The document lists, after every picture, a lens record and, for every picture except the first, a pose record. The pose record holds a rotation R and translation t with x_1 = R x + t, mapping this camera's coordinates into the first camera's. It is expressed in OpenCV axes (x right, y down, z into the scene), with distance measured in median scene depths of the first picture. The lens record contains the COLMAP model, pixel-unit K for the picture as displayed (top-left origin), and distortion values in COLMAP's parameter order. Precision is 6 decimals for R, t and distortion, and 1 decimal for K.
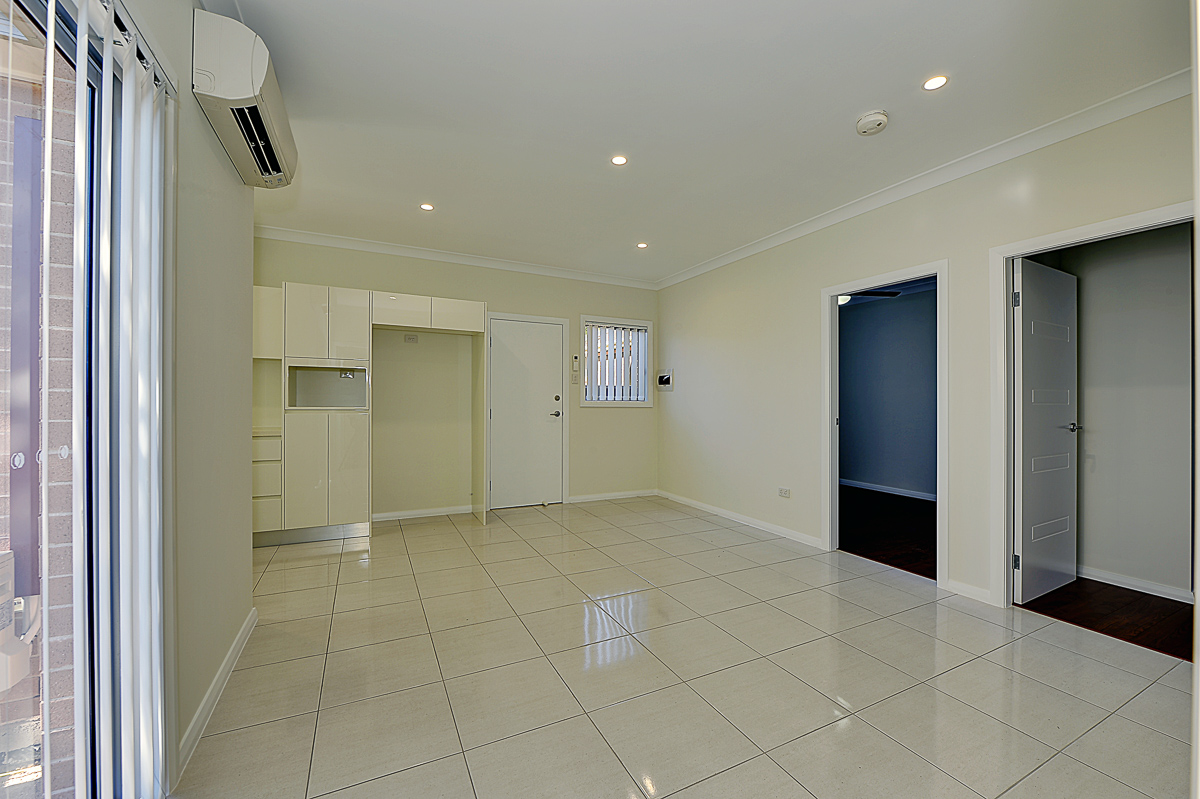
lens RADIAL K [[474.7, 0, 606.7], [0, 474.7, 393.1], [0, 0, 1]] dist [-0.011816, -0.000142]
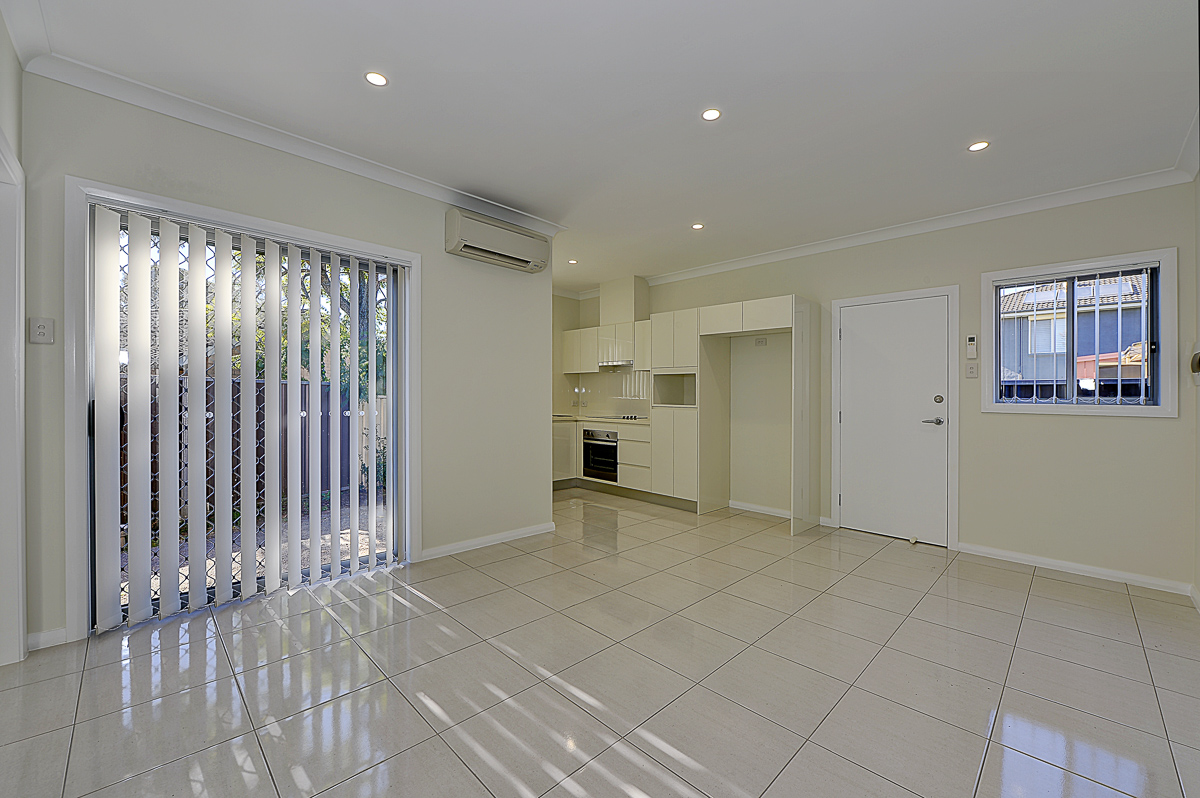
lens RADIAL K [[487.3, 0, 600.0], [0, 487.3, 399.0], [0, 0, 1]] dist [-0.000272, -0.000050]
pose [[0.317885, 0.004504, -0.948119, 0.439056], [0.007842, 0.999942, 0.007380, 0.000584], [0.948097, -0.009781, 0.317831, 0.286679]]
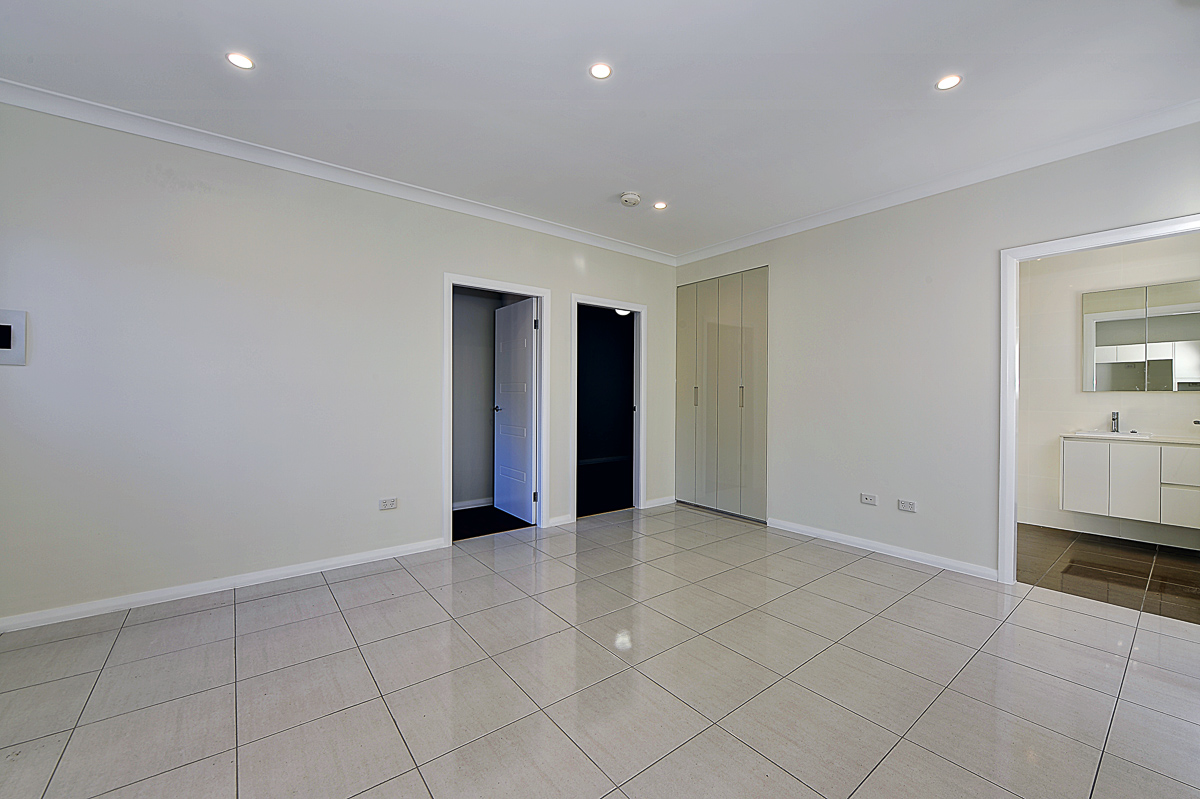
lens RADIAL K [[474.7, 0, 606.7], [0, 474.7, 393.1], [0, 0, 1]] dist [-0.011816, -0.000142]
pose [[-0.200608, -0.000972, 0.979671, -0.389141], [-0.019215, 0.999811, -0.002942, 0.011738], [-0.979483, -0.019415, -0.200588, 0.630421]]
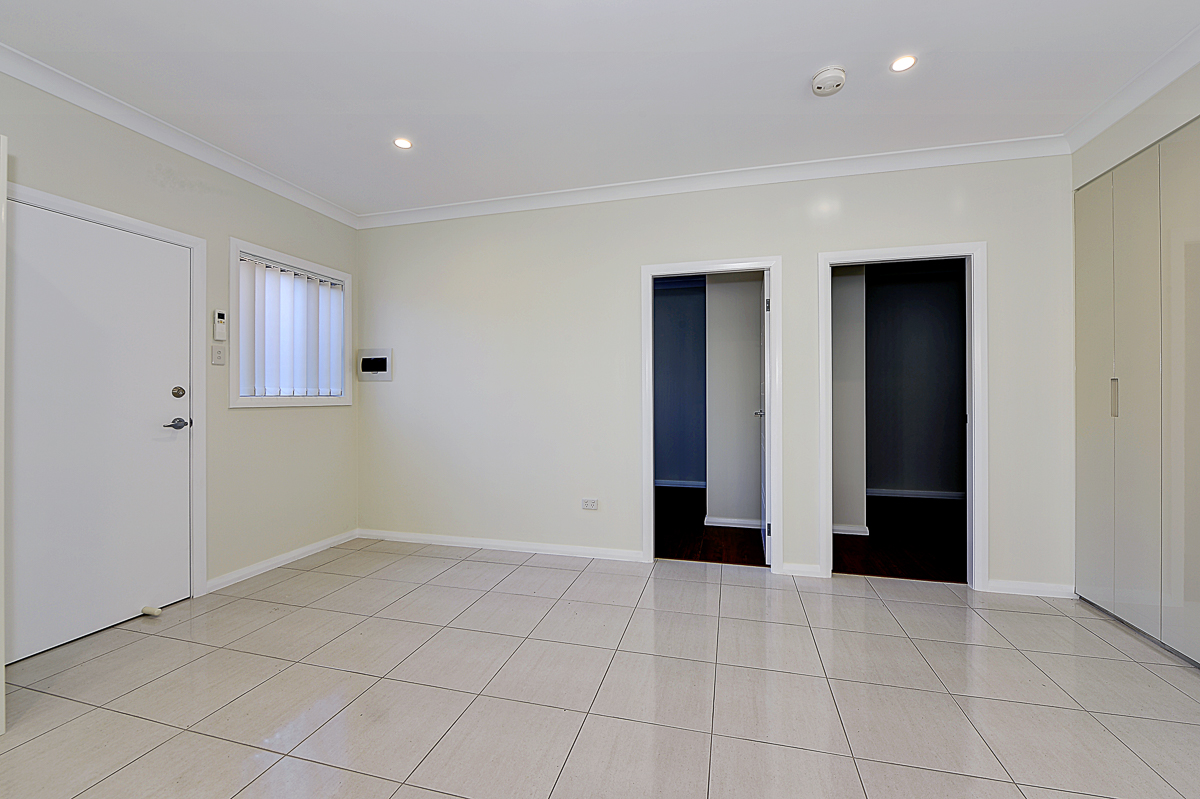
lens RADIAL K [[474.7, 0, 606.7], [0, 474.7, 393.1], [0, 0, 1]] dist [-0.011816, -0.000142]
pose [[0.663043, -0.005312, 0.748562, -0.179058], [-0.004062, 0.999935, 0.010694, 0.004279], [-0.748570, -0.010131, 0.662978, 0.337380]]
